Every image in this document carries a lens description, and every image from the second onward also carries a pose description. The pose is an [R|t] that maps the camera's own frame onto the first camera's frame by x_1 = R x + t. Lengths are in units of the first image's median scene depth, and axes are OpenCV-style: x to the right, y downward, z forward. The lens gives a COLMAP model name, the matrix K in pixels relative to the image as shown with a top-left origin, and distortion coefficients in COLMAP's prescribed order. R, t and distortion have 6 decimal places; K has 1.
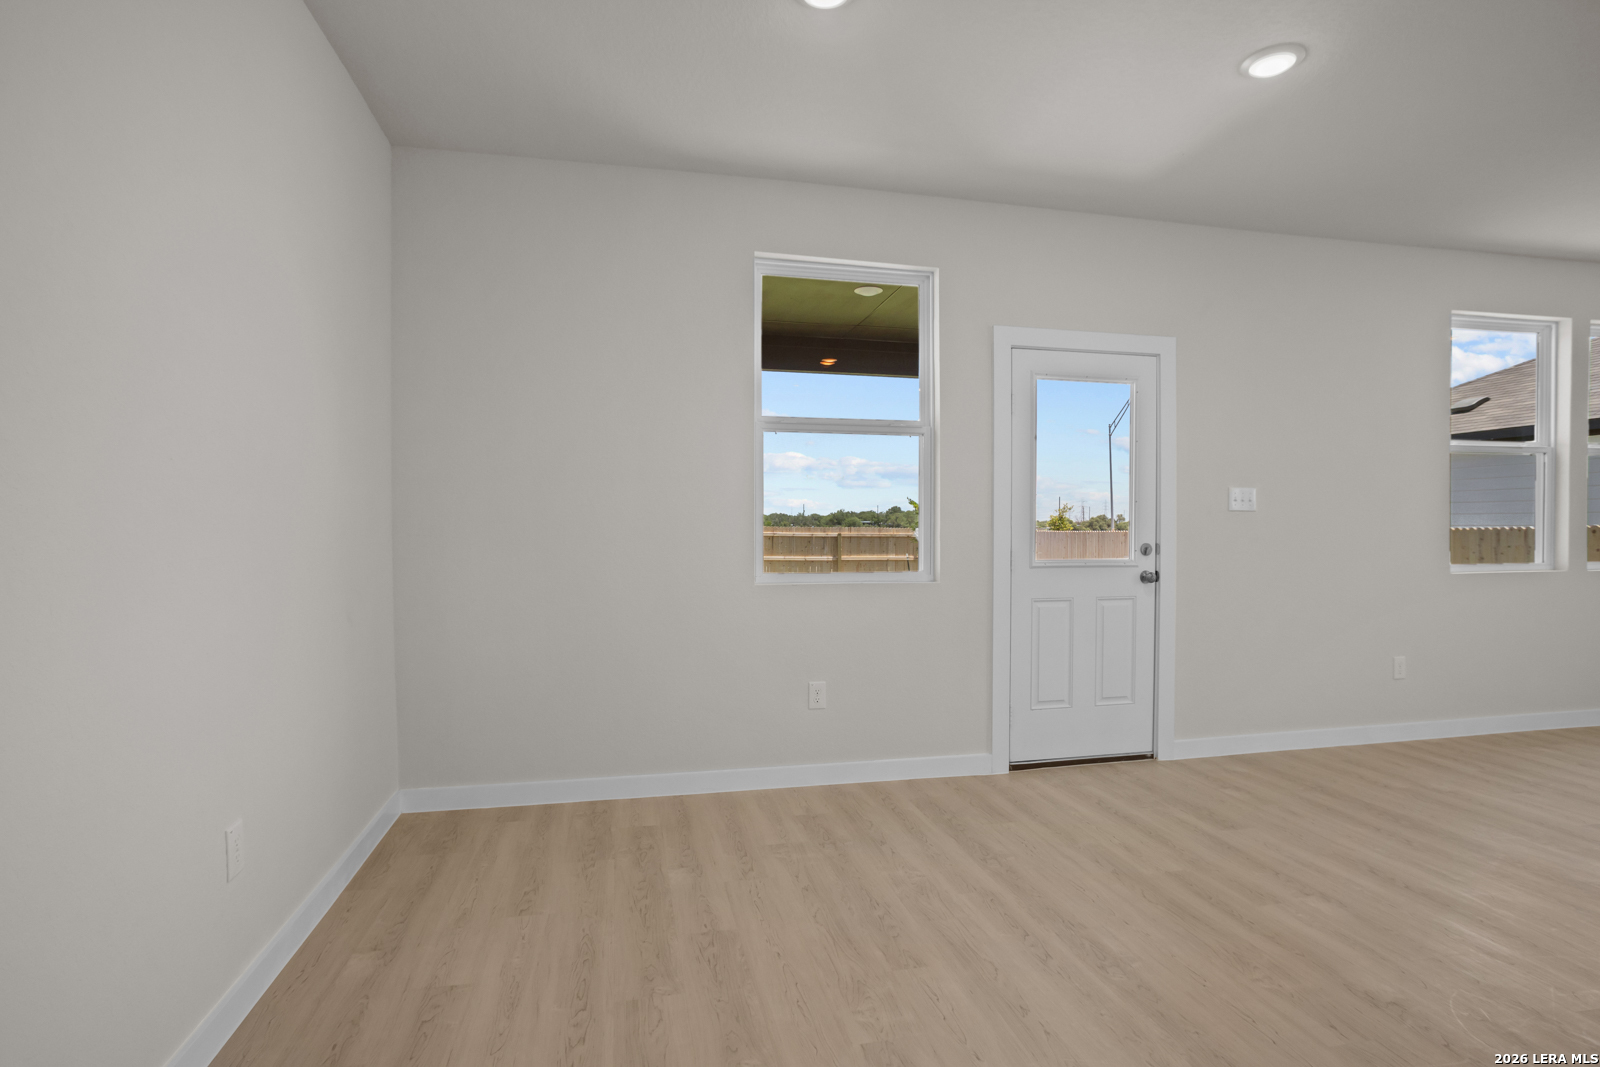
lens RADIAL K [[822.1, 0, 807.2], [0, 822.1, 537.9], [0, 0, 1]] dist [-0.053832, 0.035308]
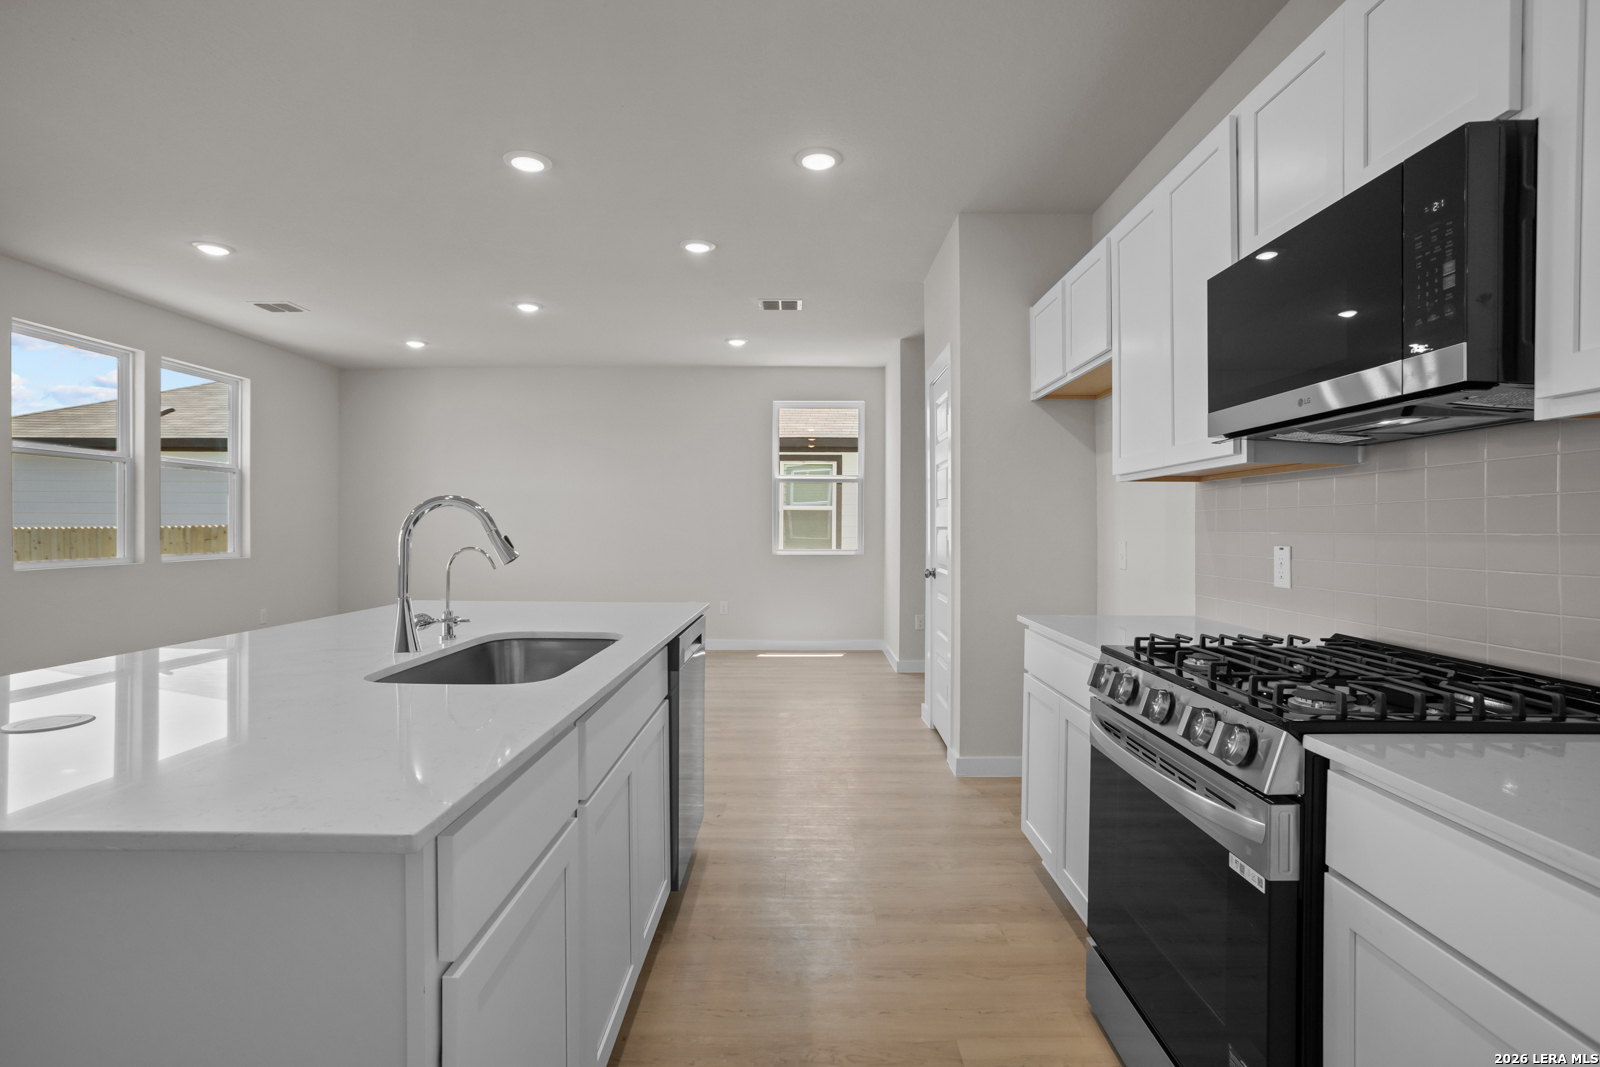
lens RADIAL K [[763.1, 0, 810.4], [0, 763.1, 532.4], [0, 0, 1]] dist [-0.014880, 0.000097]
pose [[0.223899, -0.003538, 0.974606, 0.085255], [0.007560, 0.999970, 0.001894, 0.000457], [-0.974583, 0.006944, 0.223919, -0.218785]]
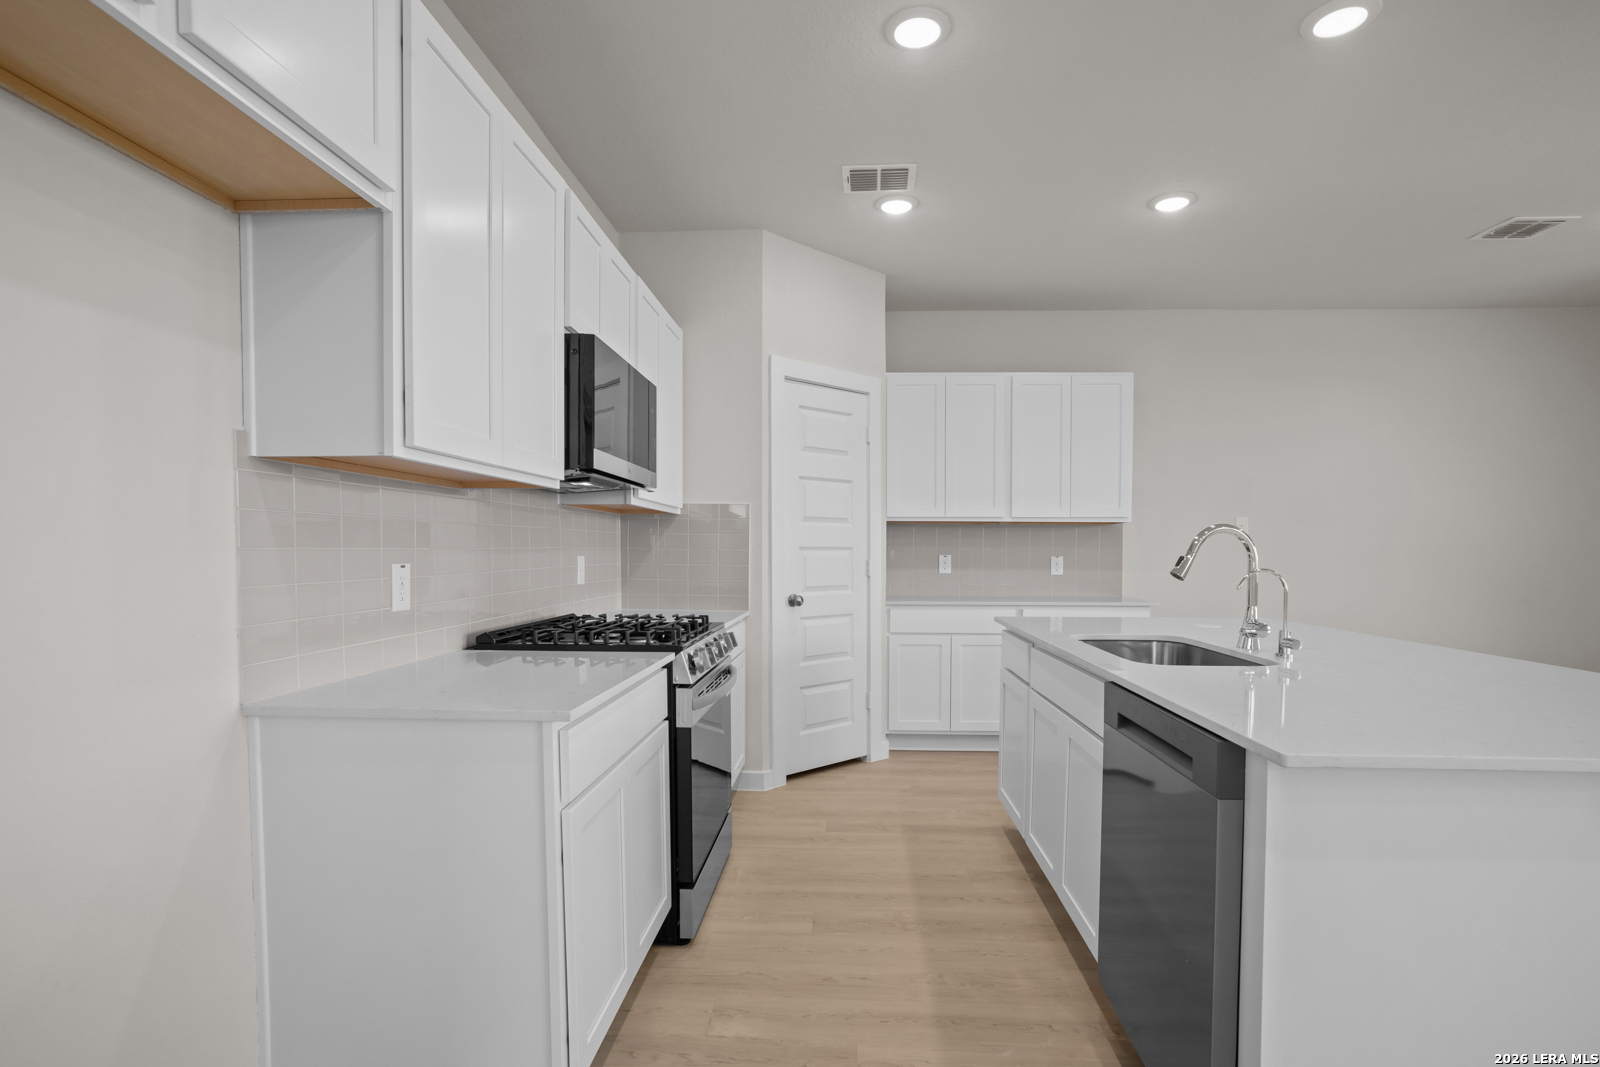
lens RADIAL K [[790.4, 0, 805.4], [0, 790.4, 586.5], [0, 0, 1]] dist [-0.032208, 0.000311]
pose [[-0.287212, 0.044266, -0.956844, 1.003129], [-0.016839, 0.998544, 0.051250, -0.000834], [0.957719, 0.030832, -0.286048, -0.057439]]
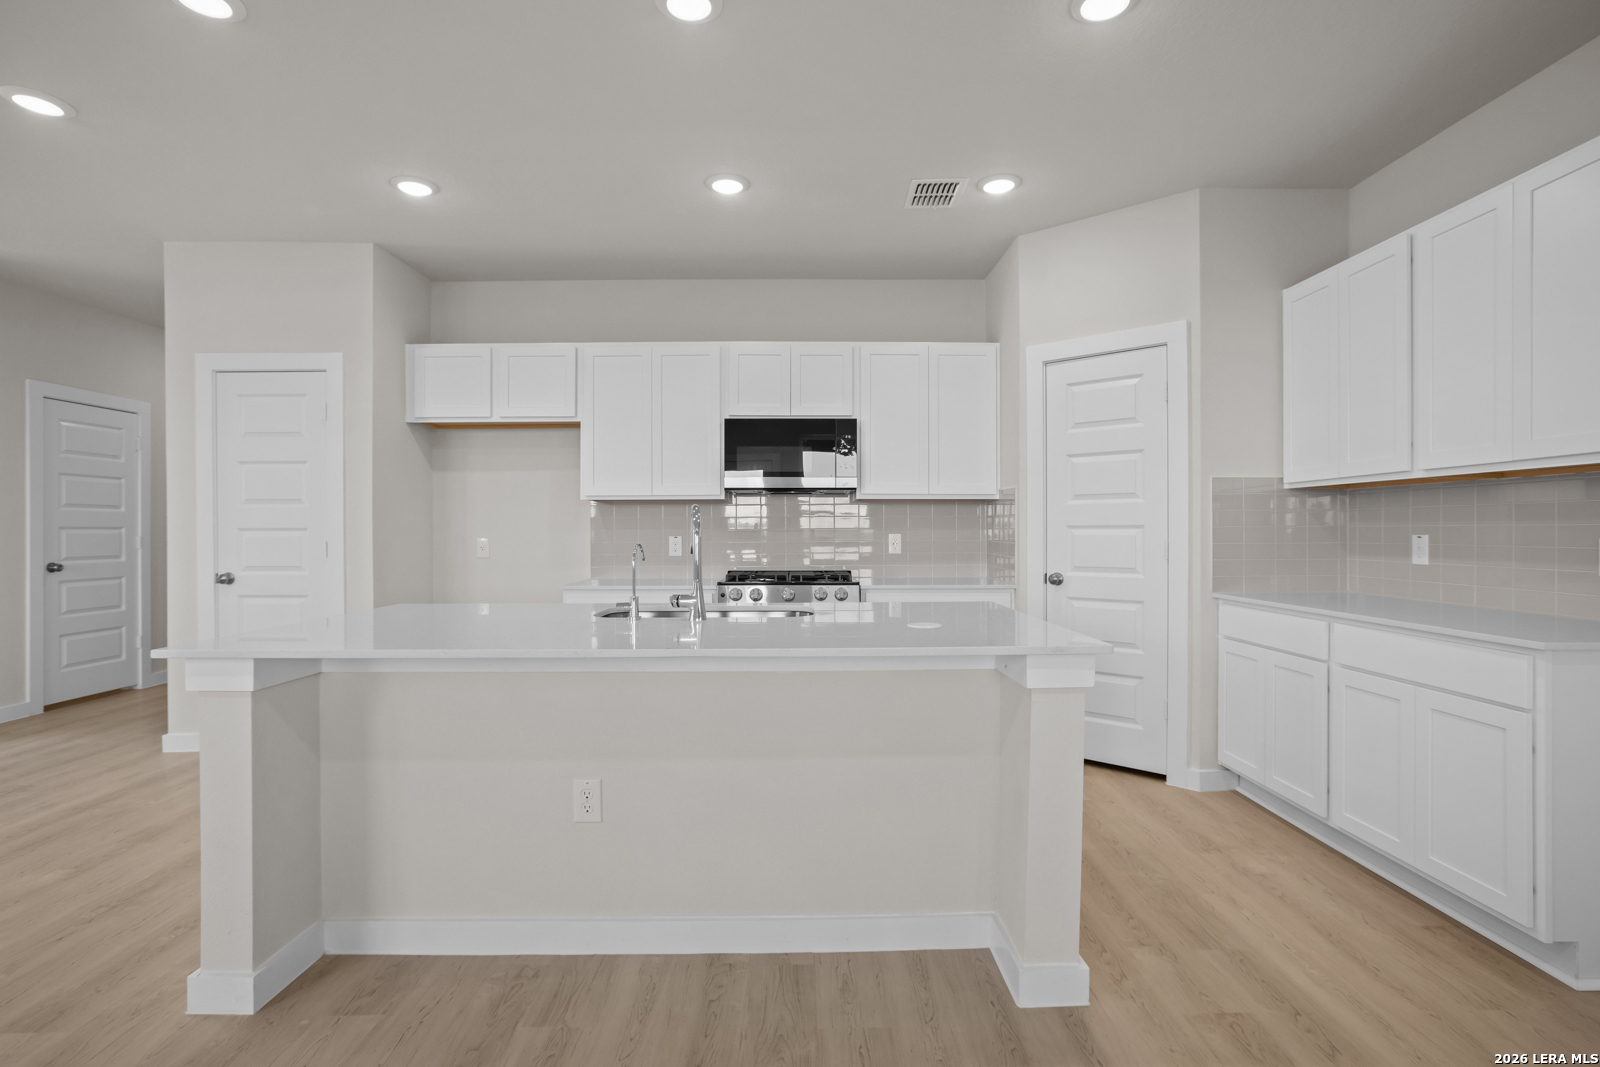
lens RADIAL K [[778.3, 0, 804.9], [0, 778.3, 529.8], [0, 0, 1]] dist [-0.058600, 0.031744]
pose [[-0.976388, 0.003856, 0.215990, 0.233574], [0.006941, 0.999884, 0.013528, -0.008856], [-0.215913, 0.014708, -0.976302, 0.598155]]
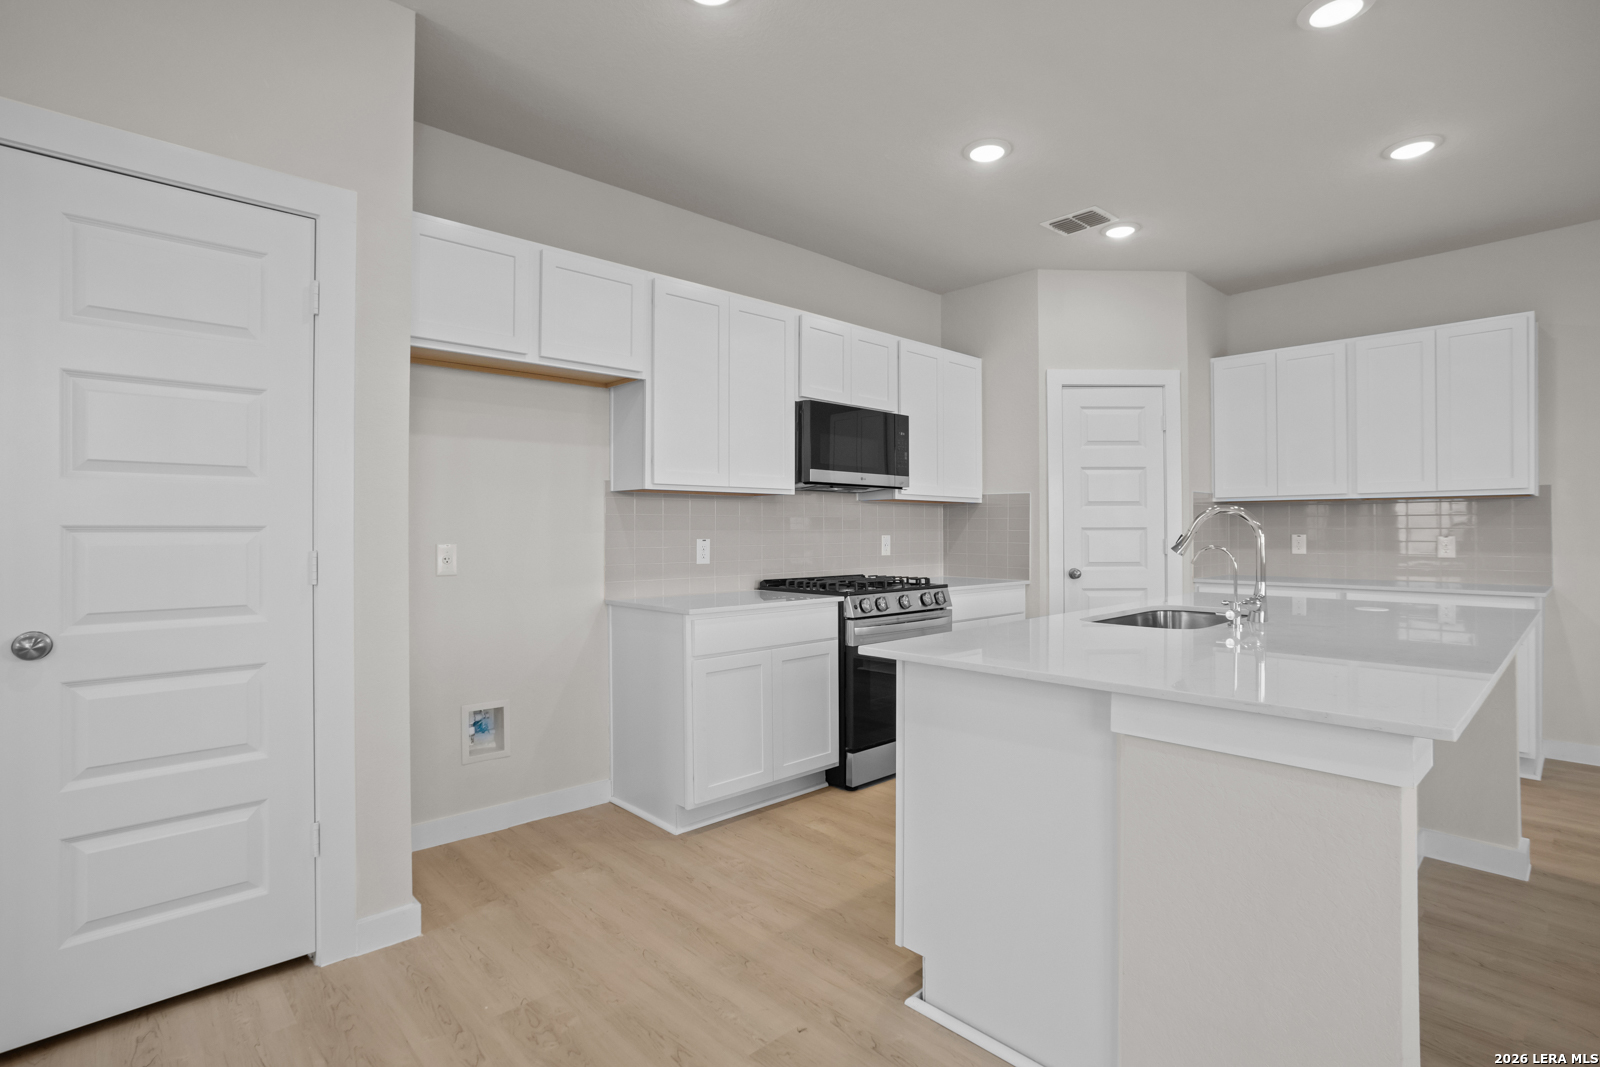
lens RADIAL K [[778.3, 0, 804.9], [0, 778.3, 529.8], [0, 0, 1]] dist [-0.058600, 0.031744]
pose [[-0.864022, 0.002065, -0.503450, 0.970210], [-0.004821, 0.999912, 0.012374, -0.007856], [0.503431, 0.013118, -0.863936, 0.379339]]
